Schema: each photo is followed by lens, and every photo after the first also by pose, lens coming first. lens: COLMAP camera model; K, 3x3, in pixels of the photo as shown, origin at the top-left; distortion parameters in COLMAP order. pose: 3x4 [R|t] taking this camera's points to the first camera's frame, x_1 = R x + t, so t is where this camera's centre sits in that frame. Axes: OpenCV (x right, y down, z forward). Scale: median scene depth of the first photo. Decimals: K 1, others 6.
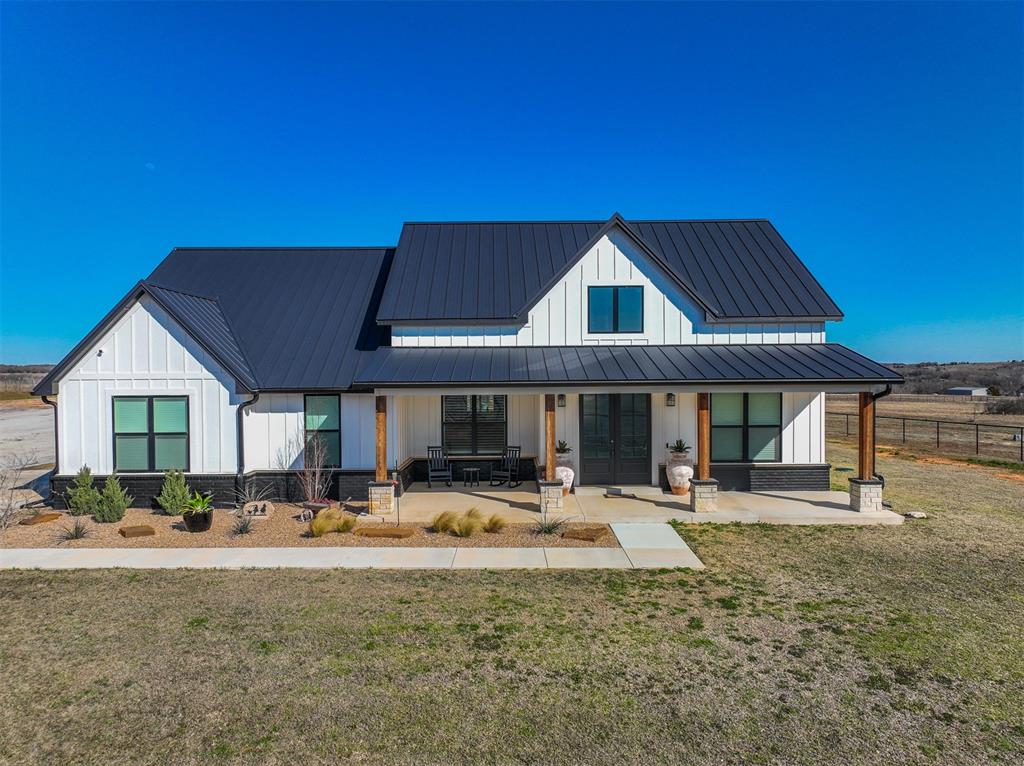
lens RADIAL K [[721.6, 0, 511.7], [0, 721.6, 387.8], [0, 0, 1]] dist [0.002814, 0.015793]
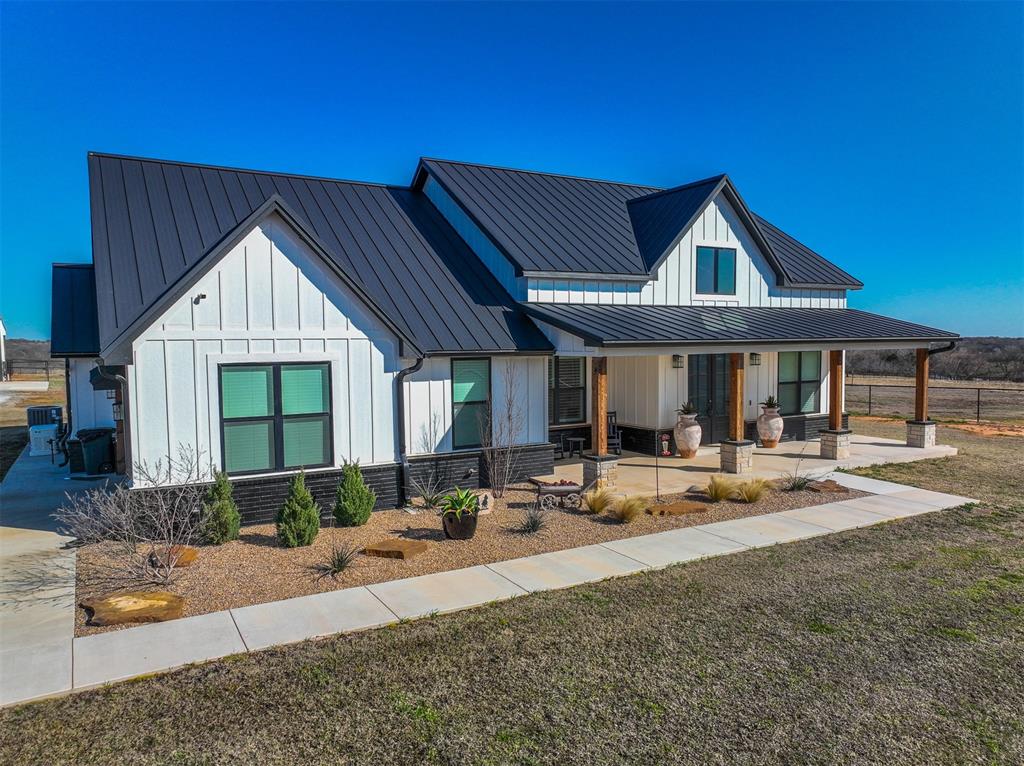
lens RADIAL K [[721.6, 0, 511.9], [0, 721.6, 380.0], [0, 0, 1]] dist [0.002814, 0.015793]
pose [[0.863756, -0.029152, 0.503066, -0.632406], [0.016030, 0.999410, 0.030391, 0.009799], [-0.503655, -0.018187, 0.863714, 0.270704]]
